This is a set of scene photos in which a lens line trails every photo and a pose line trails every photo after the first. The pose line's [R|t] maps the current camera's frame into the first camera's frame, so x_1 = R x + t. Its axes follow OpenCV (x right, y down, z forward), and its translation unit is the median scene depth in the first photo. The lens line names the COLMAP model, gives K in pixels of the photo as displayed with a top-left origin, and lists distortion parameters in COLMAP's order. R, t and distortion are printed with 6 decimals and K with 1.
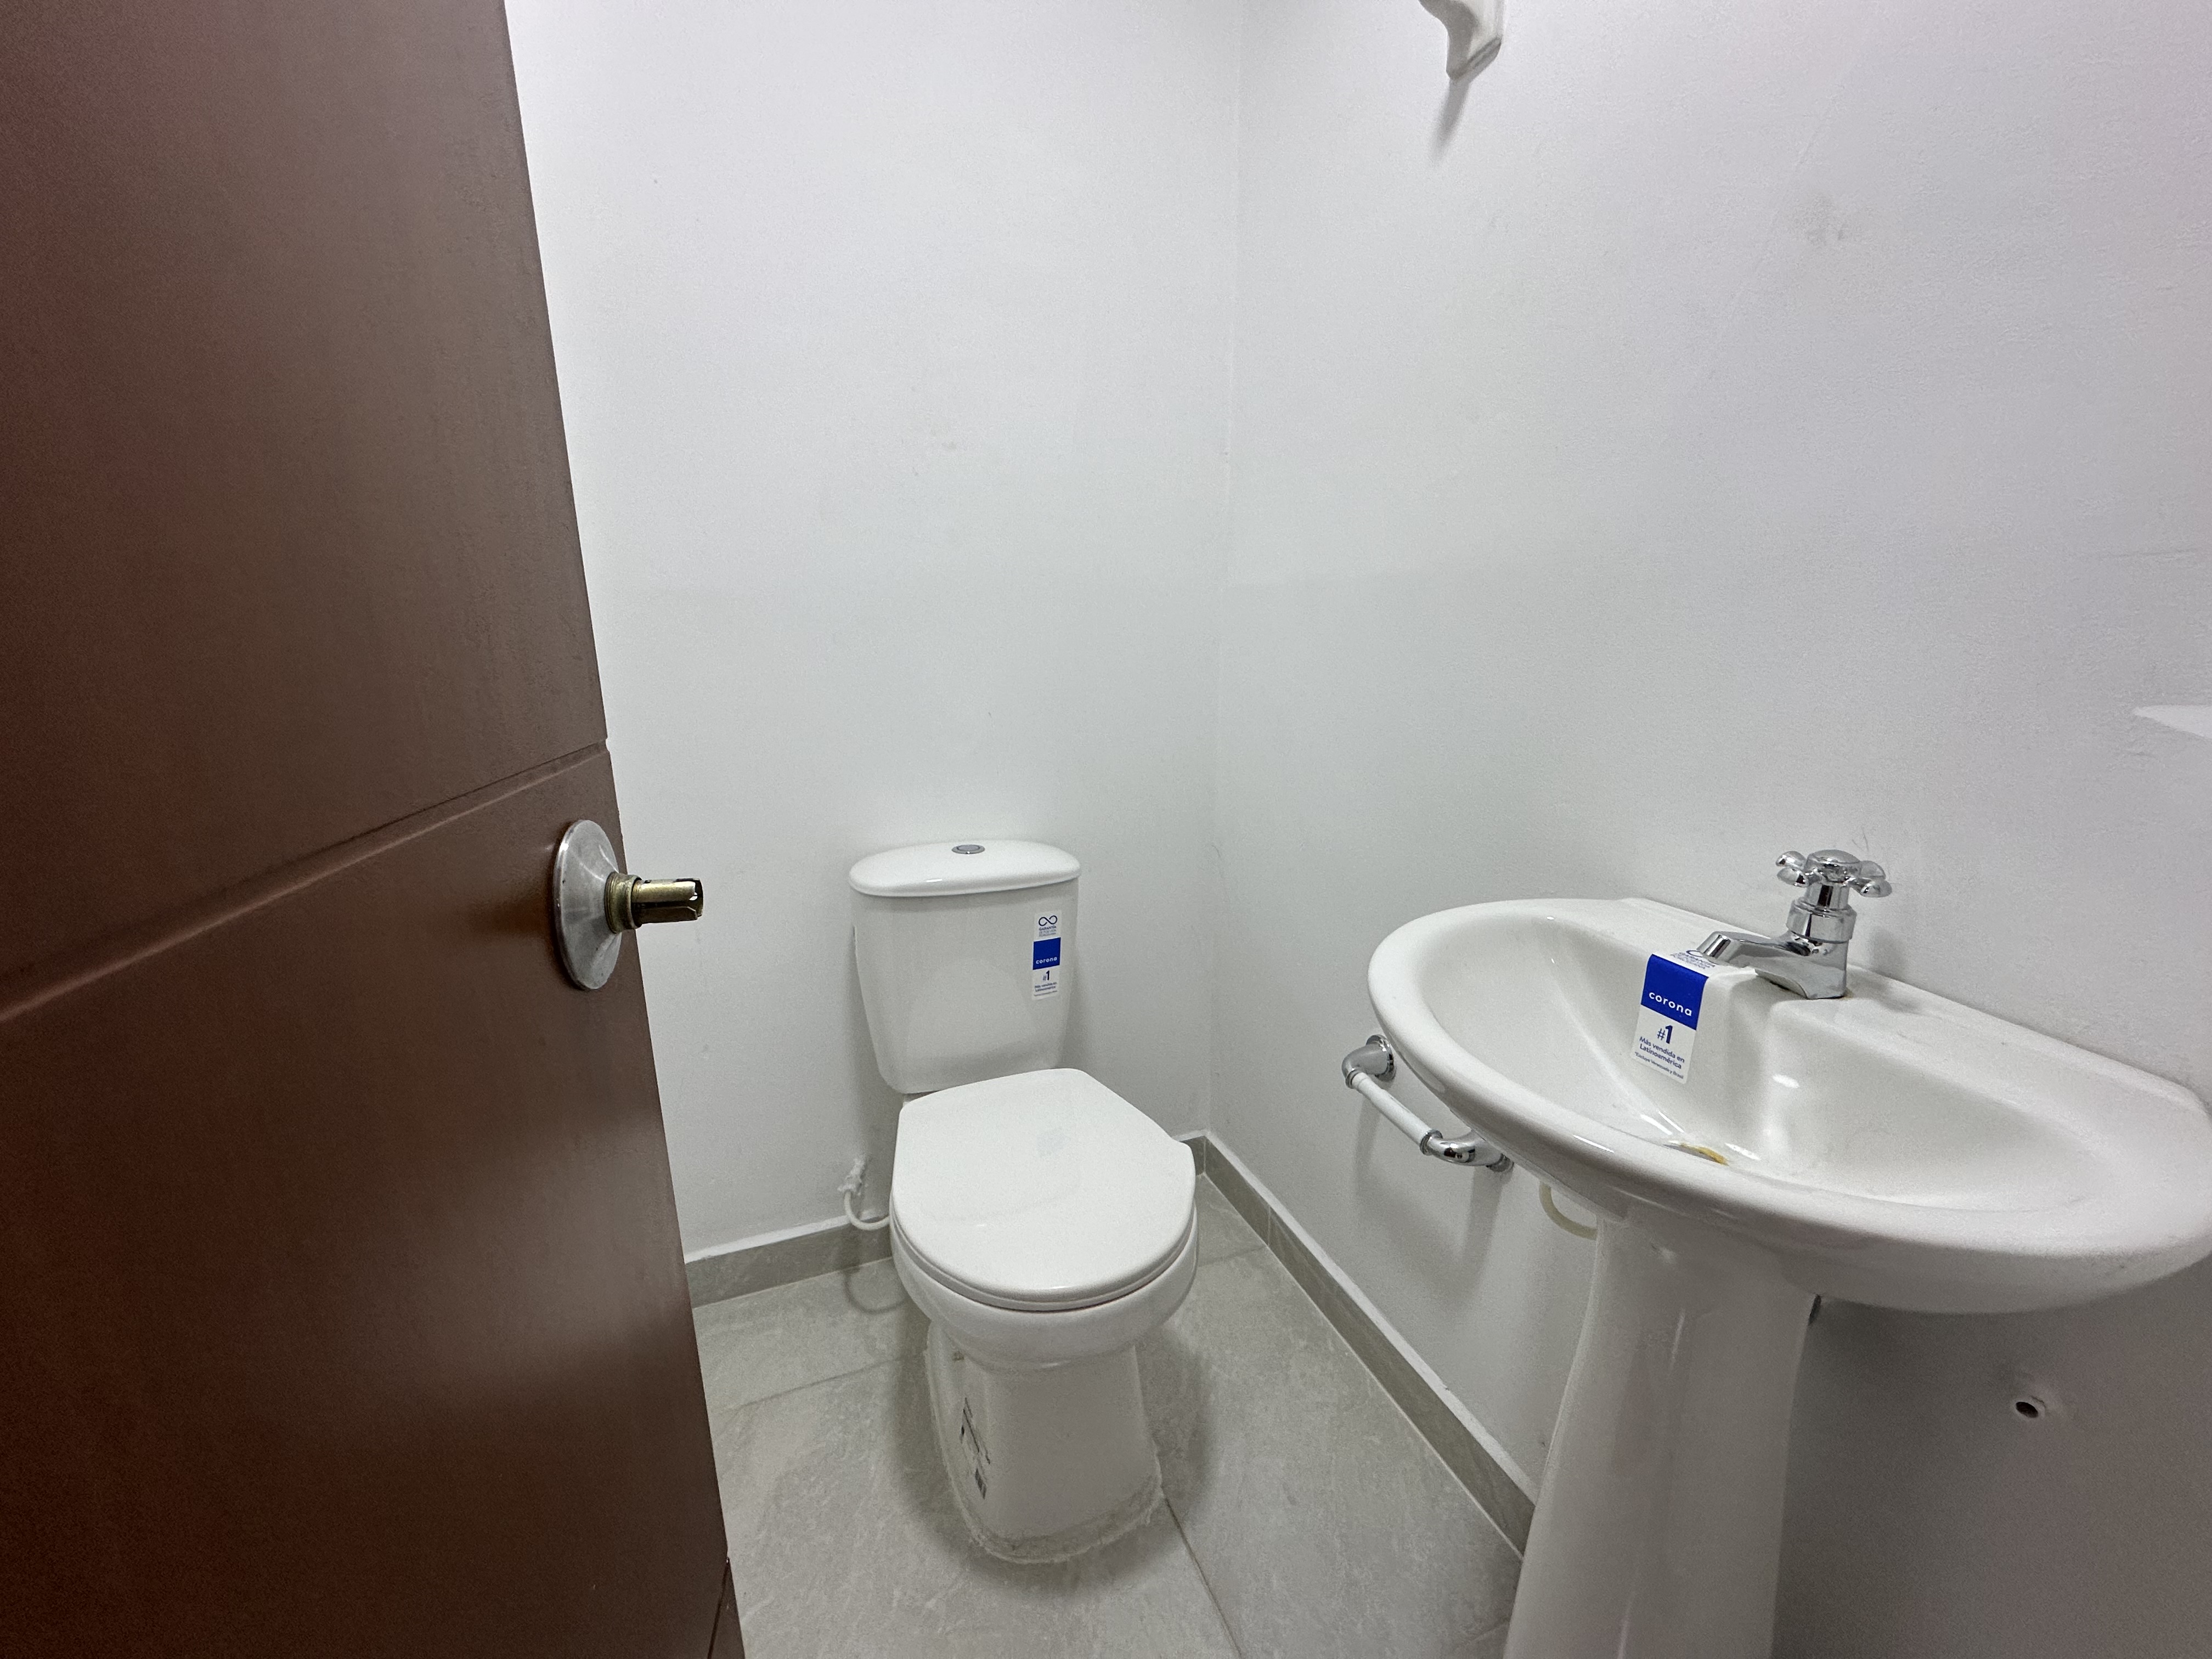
lens RADIAL K [[882.0, 0, 1106.7], [0, 882.0, 827.1], [0, 0, 1]] dist [-0.003695, 0.000751]
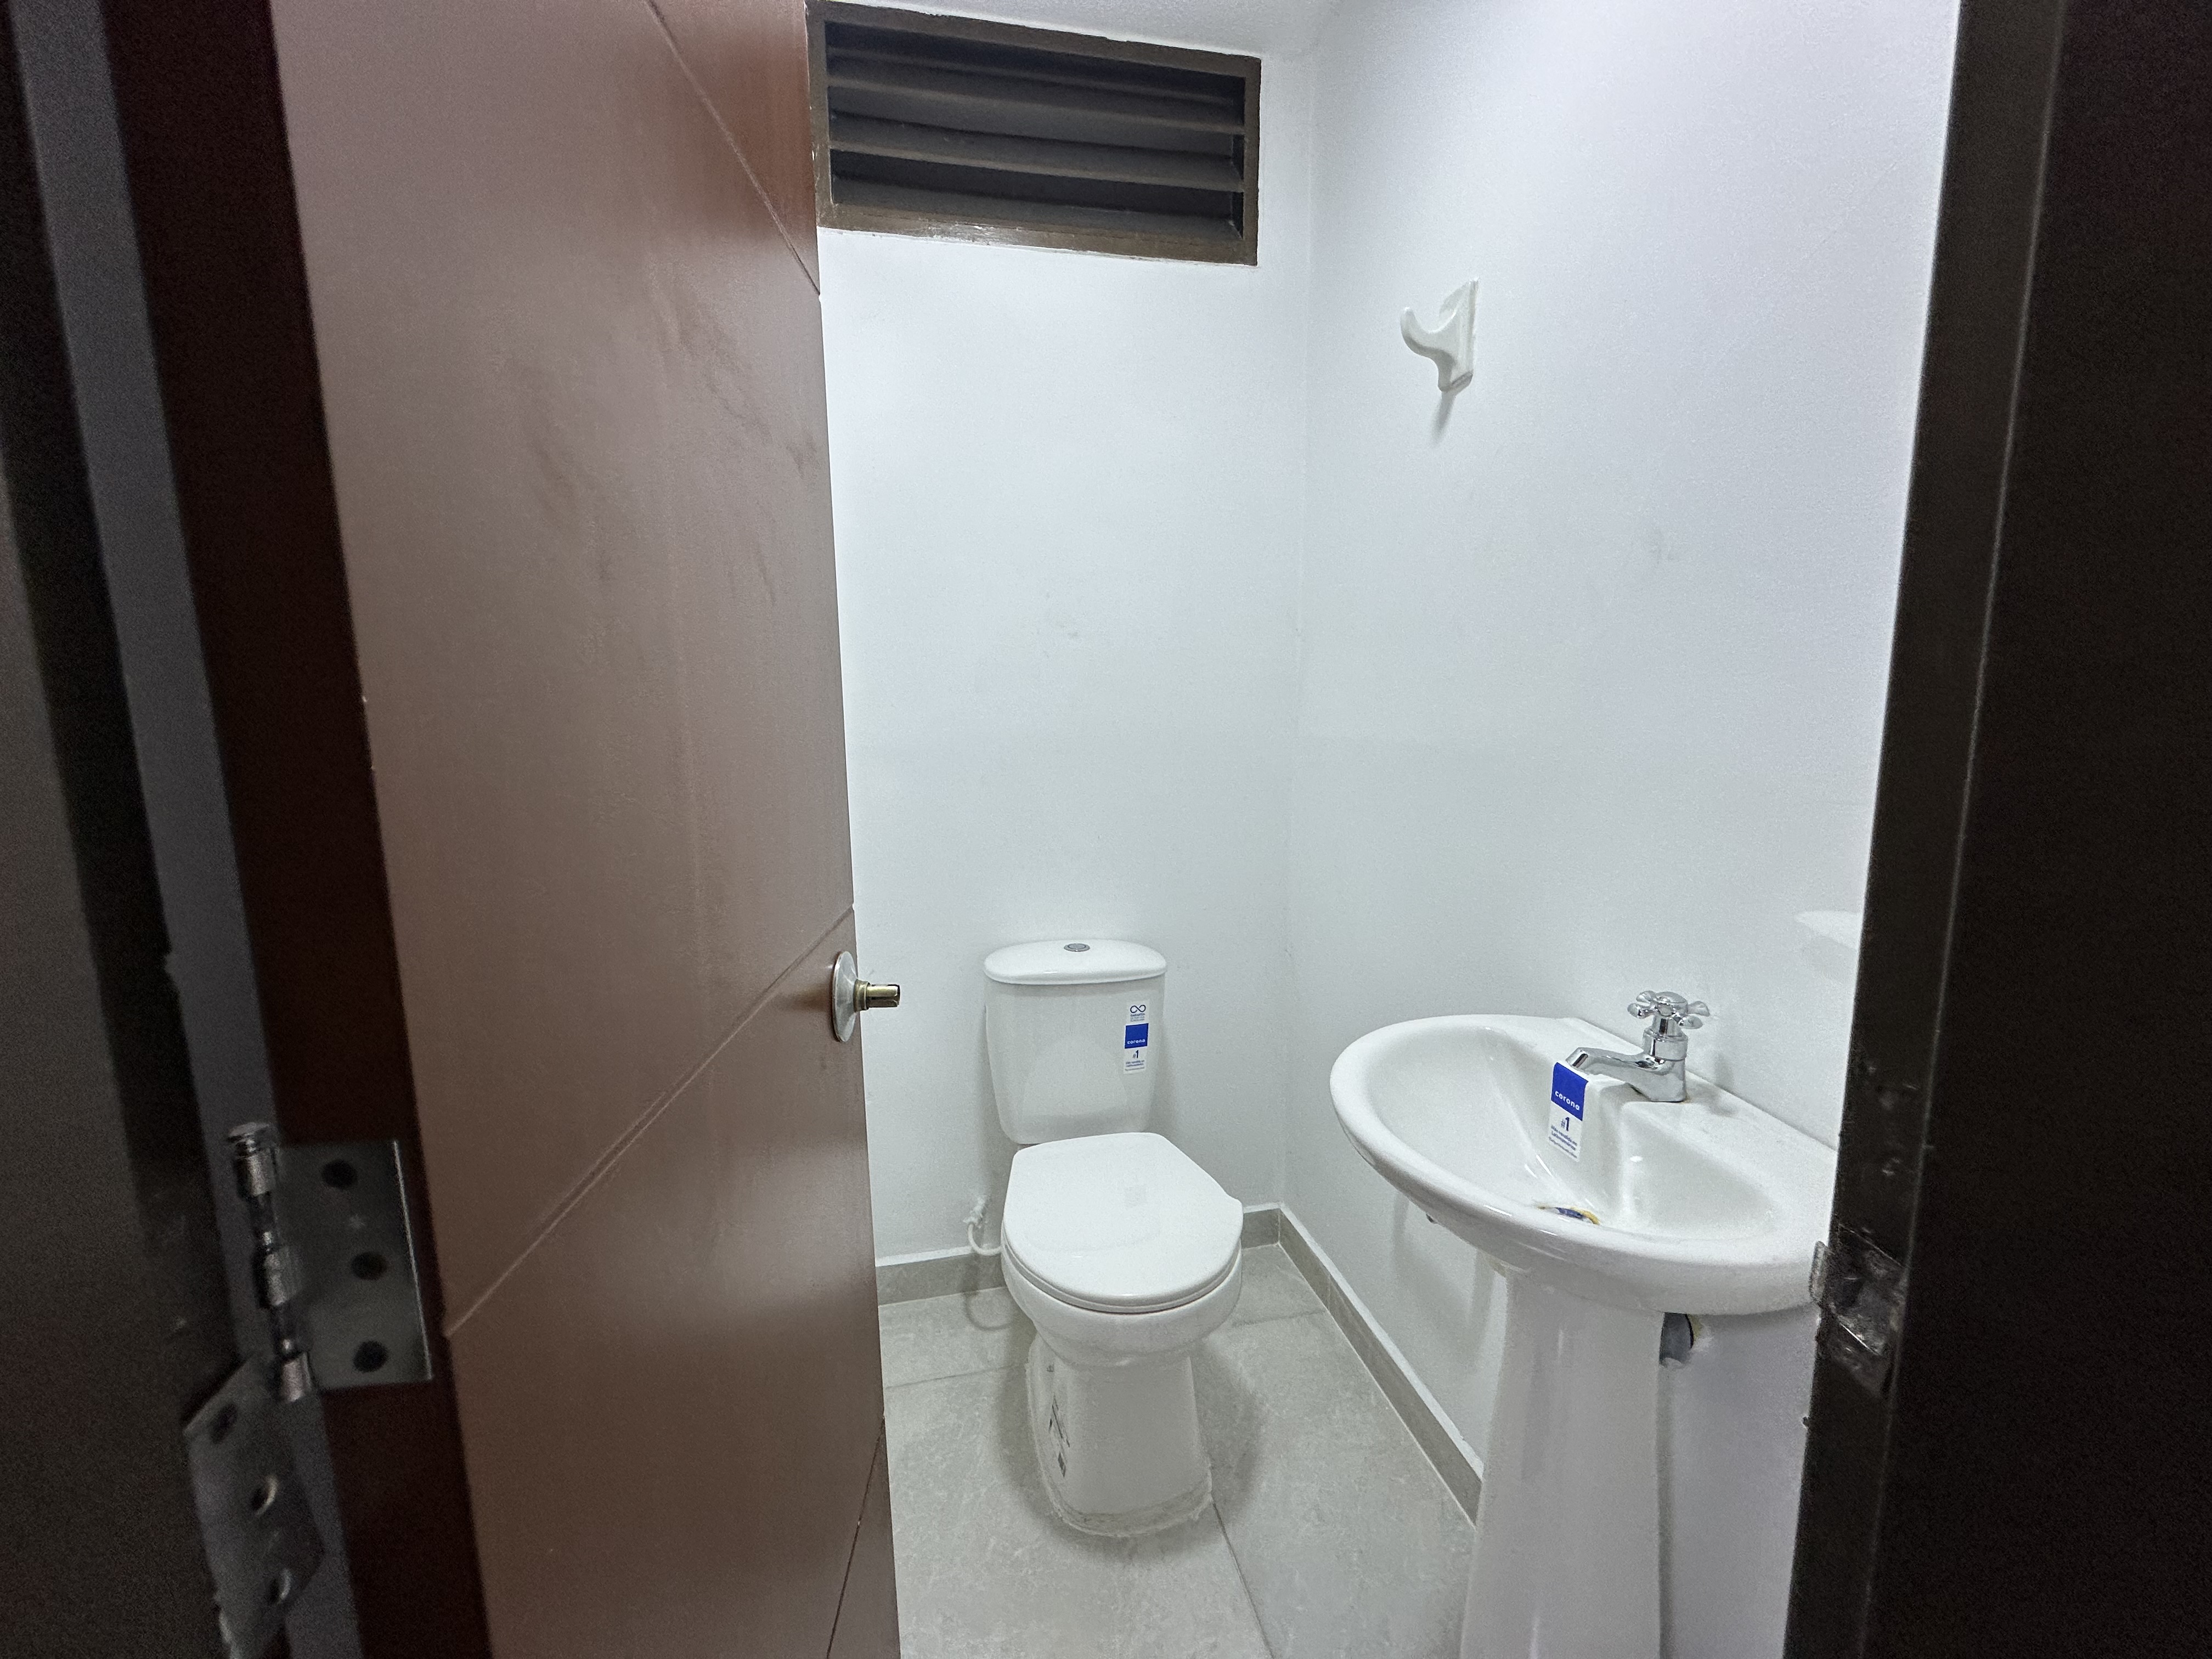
lens RADIAL K [[882.0, 0, 1106.7], [0, 882.0, 827.1], [0, 0, 1]] dist [-0.003695, 0.000751]
pose [[0.987504, 0.020320, -0.156277, 0.092683], [-0.034215, 0.995643, -0.086744, -0.045698], [0.153833, 0.091007, 0.983897, -0.289663]]
